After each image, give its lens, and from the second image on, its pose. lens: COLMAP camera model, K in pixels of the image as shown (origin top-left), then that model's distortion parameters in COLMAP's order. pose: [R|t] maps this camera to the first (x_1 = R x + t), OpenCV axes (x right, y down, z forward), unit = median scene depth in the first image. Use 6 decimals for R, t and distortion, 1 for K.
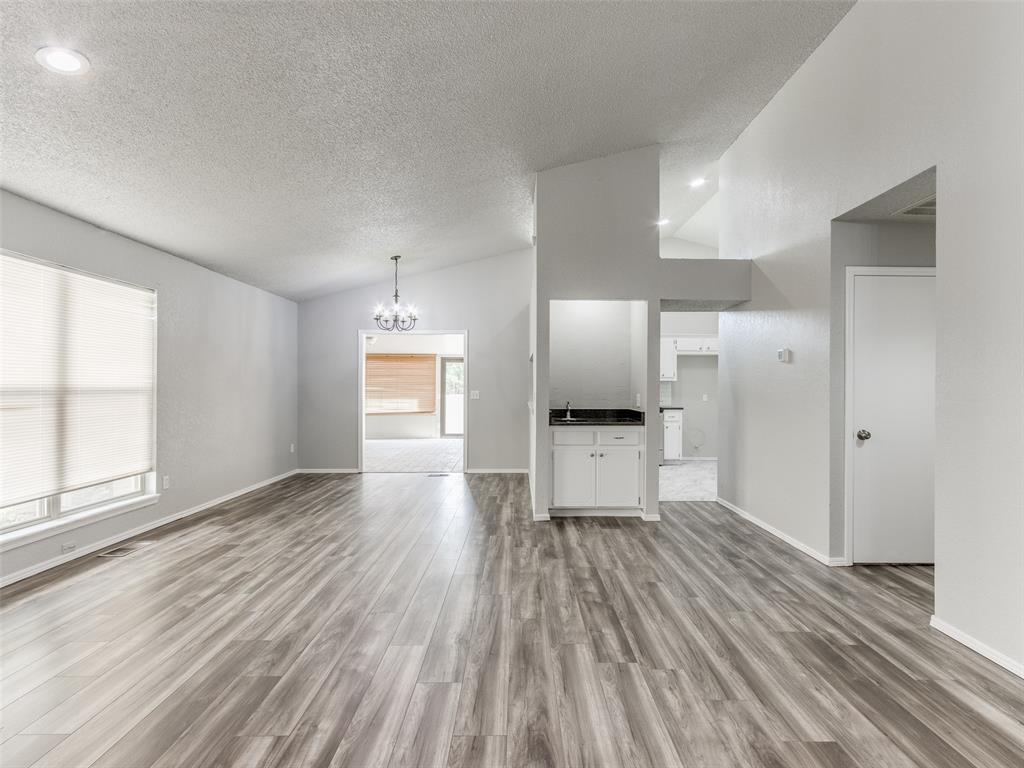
lens RADIAL K [[520.7, 0, 514.8], [0, 520.7, 389.7], [0, 0, 1]] dist [-0.000023, -0.000965]
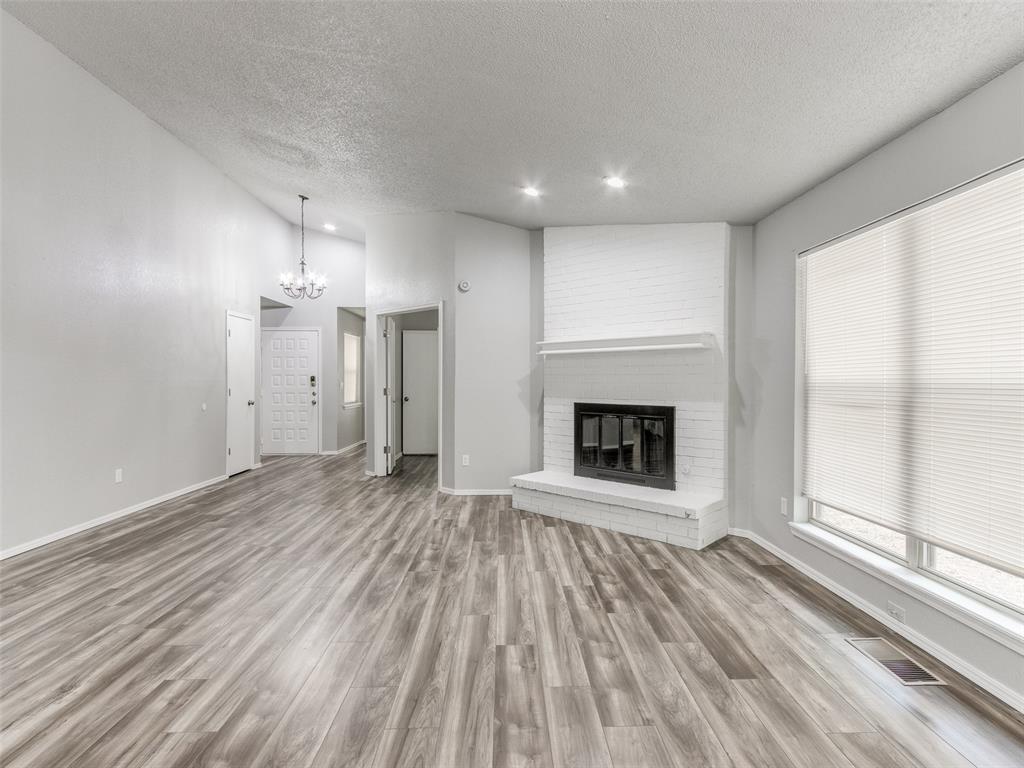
lens RADIAL K [[520.7, 0, 514.8], [0, 520.7, 389.7], [0, 0, 1]] dist [-0.000023, -0.000965]
pose [[-0.999488, -0.008294, -0.030904, -0.358863], [-0.008955, 0.999733, 0.021310, -0.006995], [0.030719, 0.021575, -0.999295, 1.883355]]
